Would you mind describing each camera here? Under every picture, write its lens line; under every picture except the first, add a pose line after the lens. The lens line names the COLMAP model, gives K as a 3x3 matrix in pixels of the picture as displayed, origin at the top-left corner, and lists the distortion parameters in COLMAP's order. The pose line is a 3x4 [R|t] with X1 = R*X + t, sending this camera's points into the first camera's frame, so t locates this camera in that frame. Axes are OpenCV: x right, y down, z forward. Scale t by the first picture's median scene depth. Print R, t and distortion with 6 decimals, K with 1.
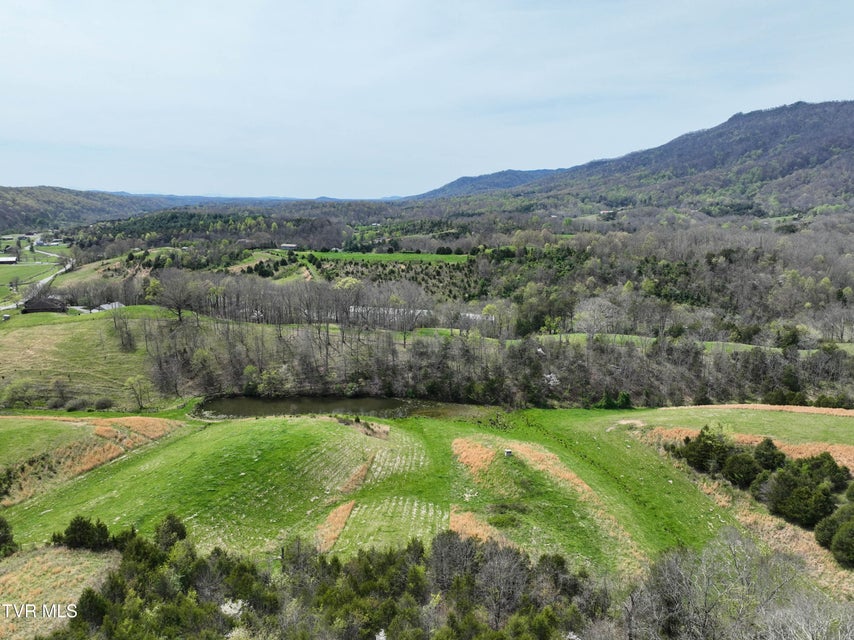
lens RADIAL K [[595.9, 0, 428.3], [0, 595.9, 319.1], [0, 0, 1]] dist [-0.003246, 0.015103]
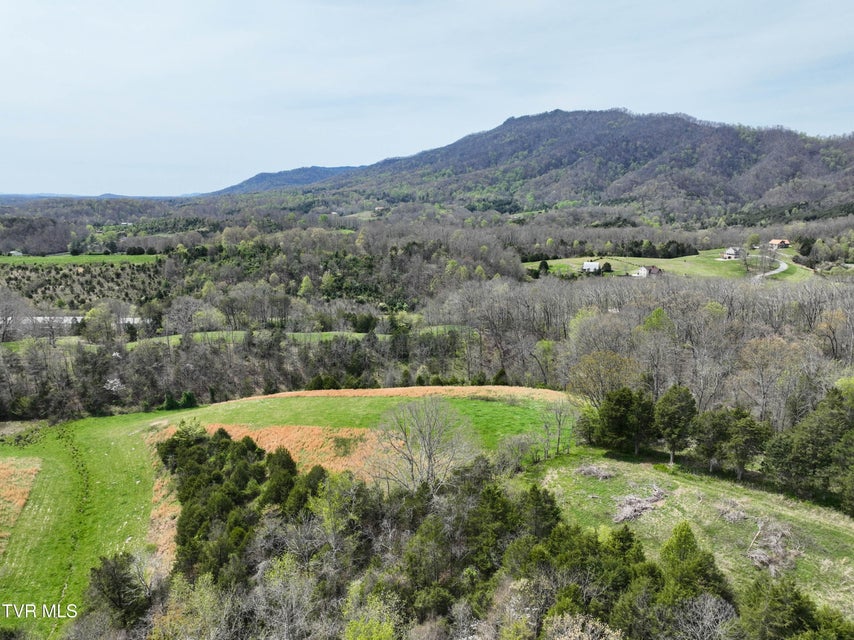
lens RADIAL K [[595.9, 0, 429.3], [0, 595.9, 322.3], [0, 0, 1]] dist [-0.003246, 0.015103]
pose [[0.953270, -0.063735, 0.295320, 0.094532], [0.060773, 0.997967, 0.019208, 0.003352], [-0.295944, -0.000363, 0.955205, -0.012480]]
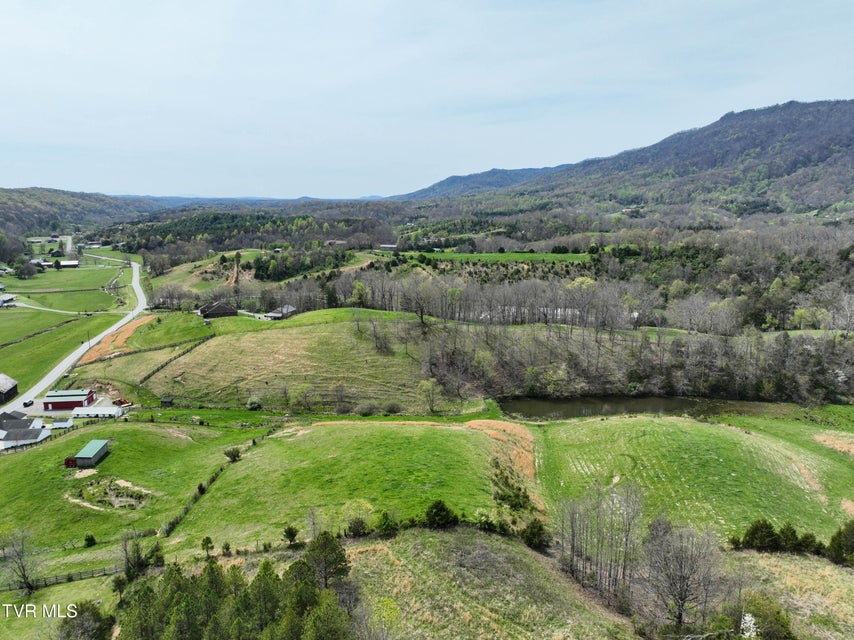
lens RADIAL K [[595.9, 0, 428.2], [0, 595.9, 318.1], [0, 0, 1]] dist [-0.003246, 0.015103]
pose [[0.999289, -0.013155, 0.035347, -0.120662], [0.013167, 0.999913, -0.000117, -0.001397], [-0.035343, 0.000582, 0.999375, 0.002563]]
